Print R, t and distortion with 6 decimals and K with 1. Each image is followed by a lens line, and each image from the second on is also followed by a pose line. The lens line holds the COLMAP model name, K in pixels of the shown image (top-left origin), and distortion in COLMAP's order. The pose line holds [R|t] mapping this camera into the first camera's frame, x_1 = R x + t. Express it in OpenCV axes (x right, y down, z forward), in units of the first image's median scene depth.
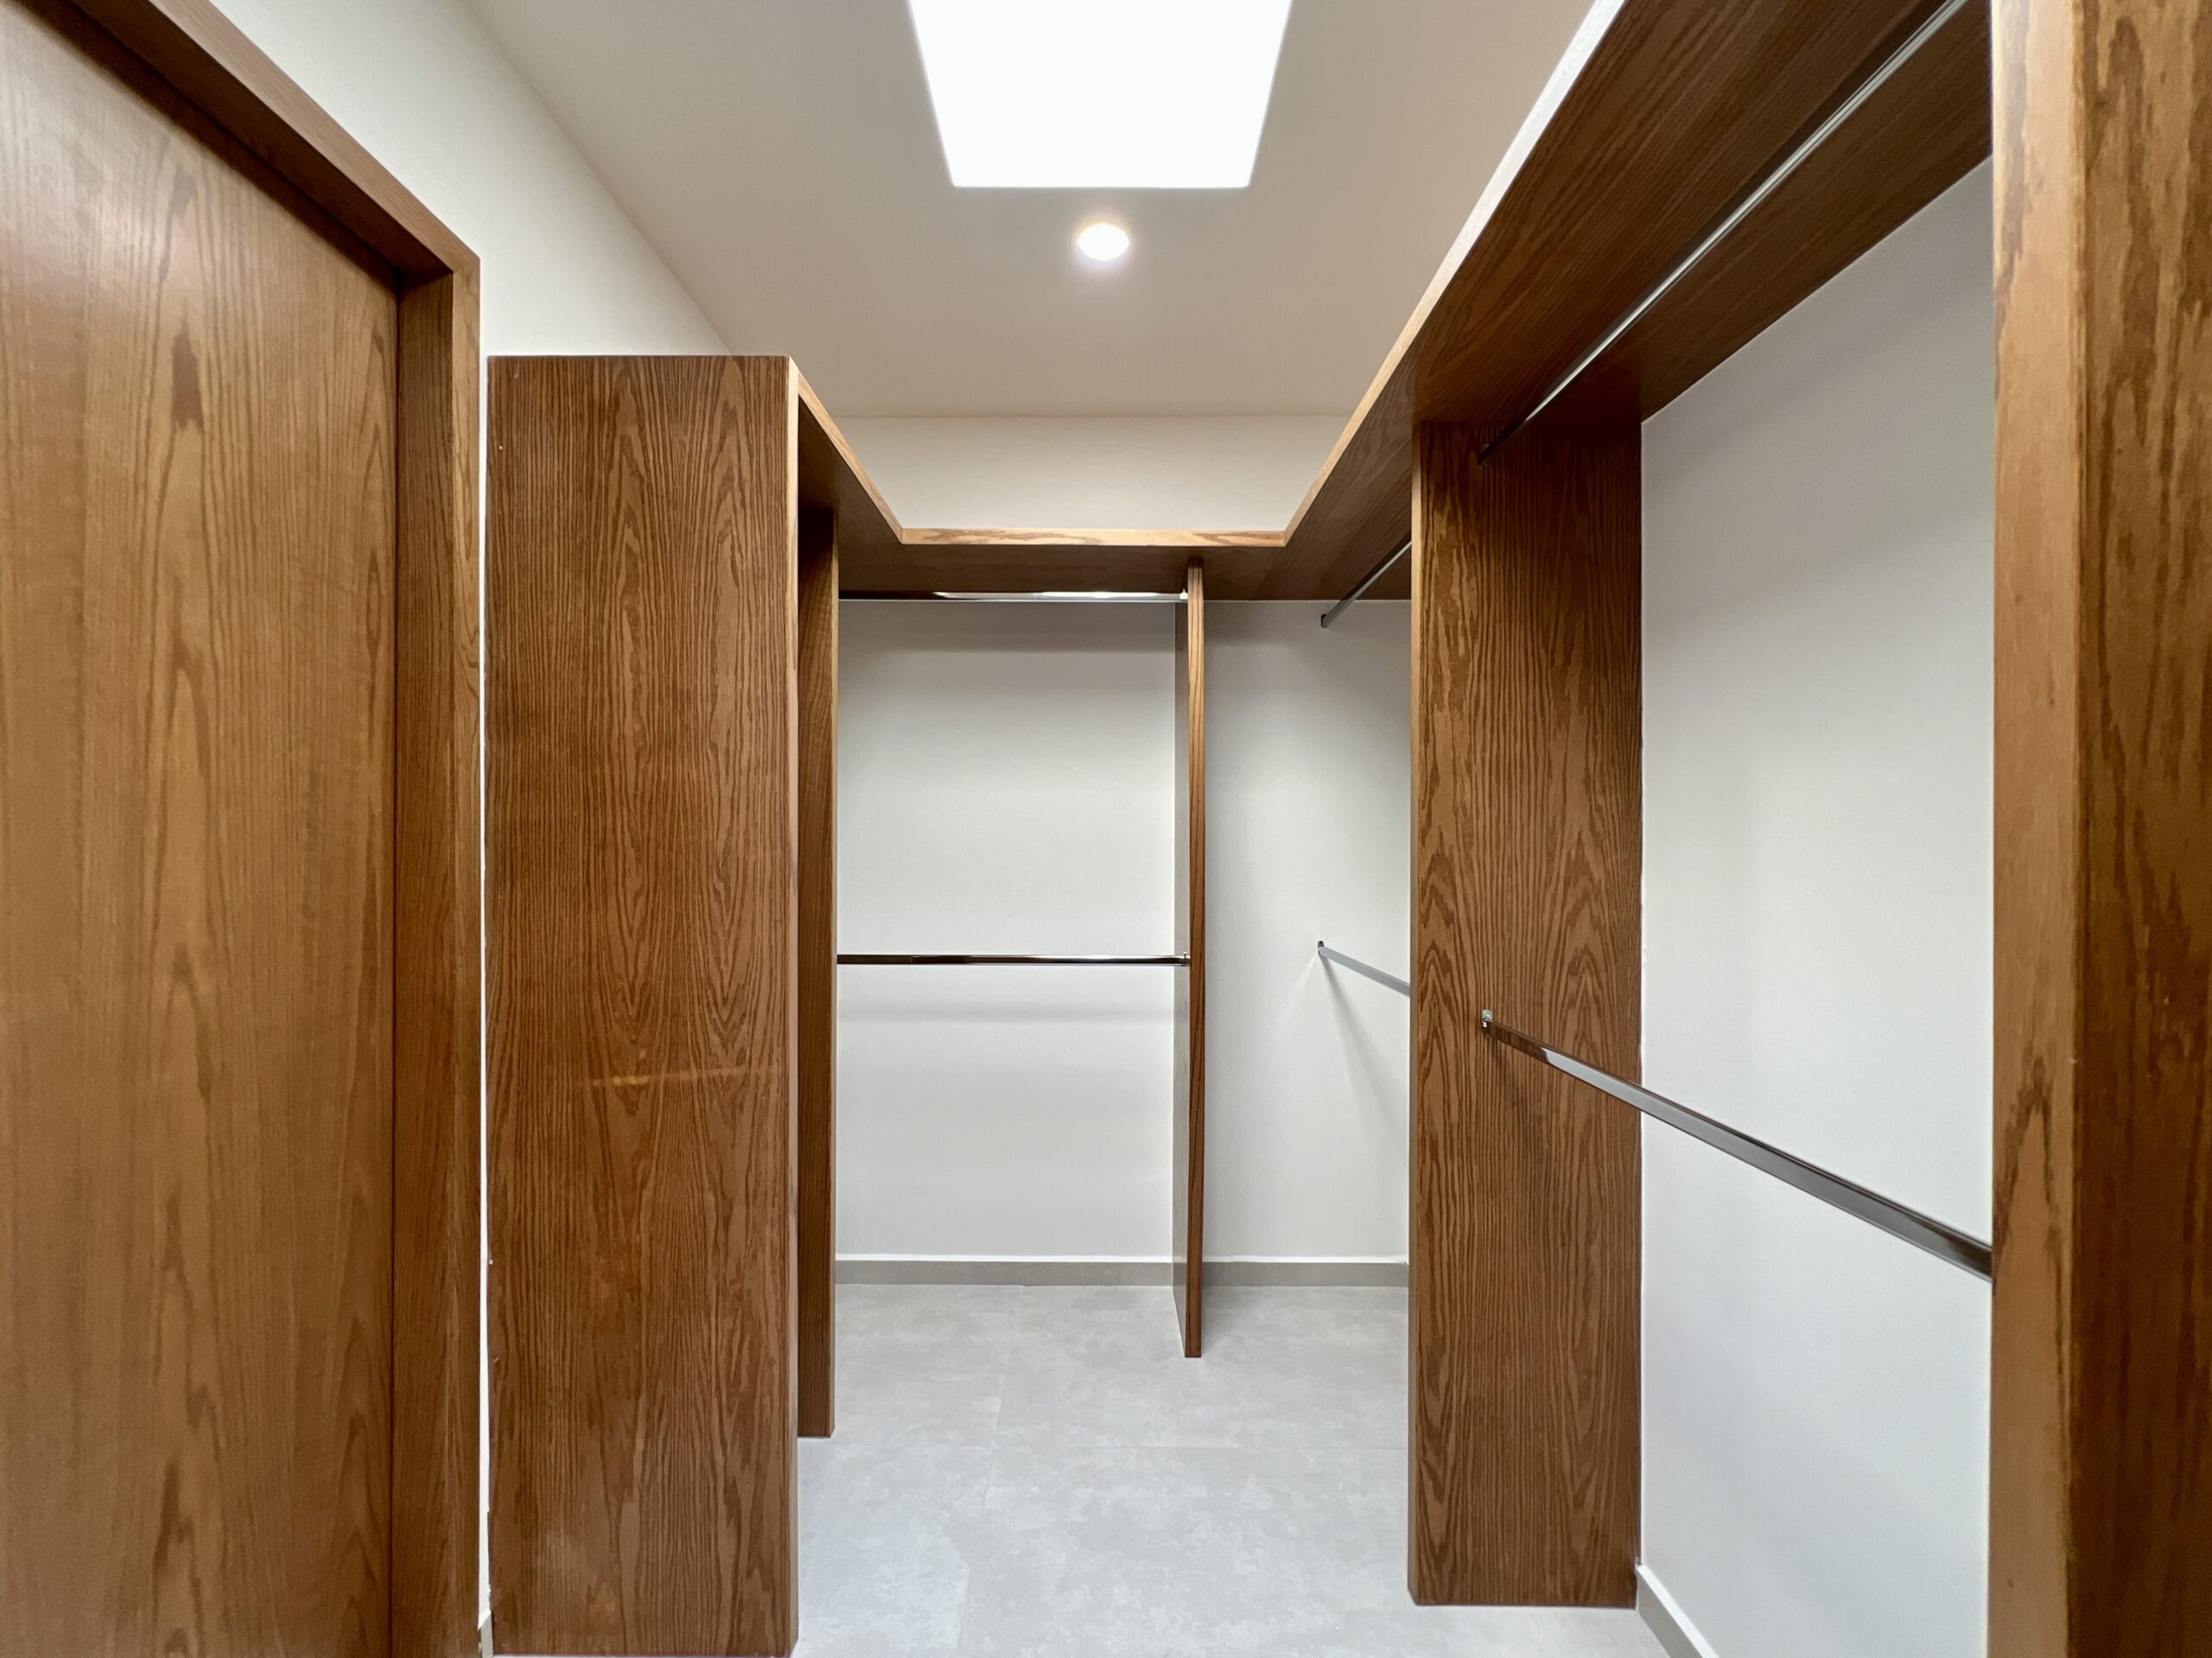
lens RADIAL K [[889.2, 0, 1106.3], [0, 889.2, 842.6], [0, 0, 1]] dist [-0.002085, 0.000515]
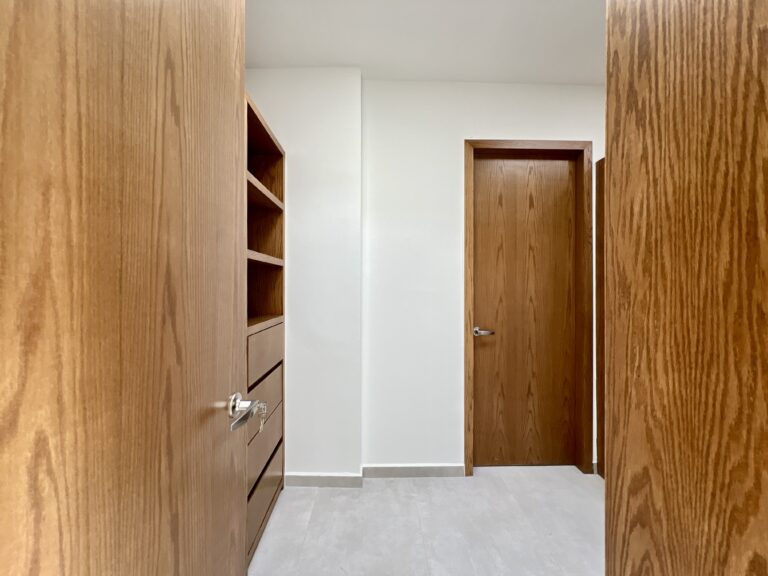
lens RADIAL K [[308.2, 0, 383.3], [0, 308.2, 286.9], [0, 0, 1]] dist [0.004026, -0.000731]
pose [[0.015558, -0.000813, -0.999879, 1.031161], [-0.000963, 0.999999, -0.000828, 0.059527], [0.999879, 0.000975, 0.015557, -0.030068]]
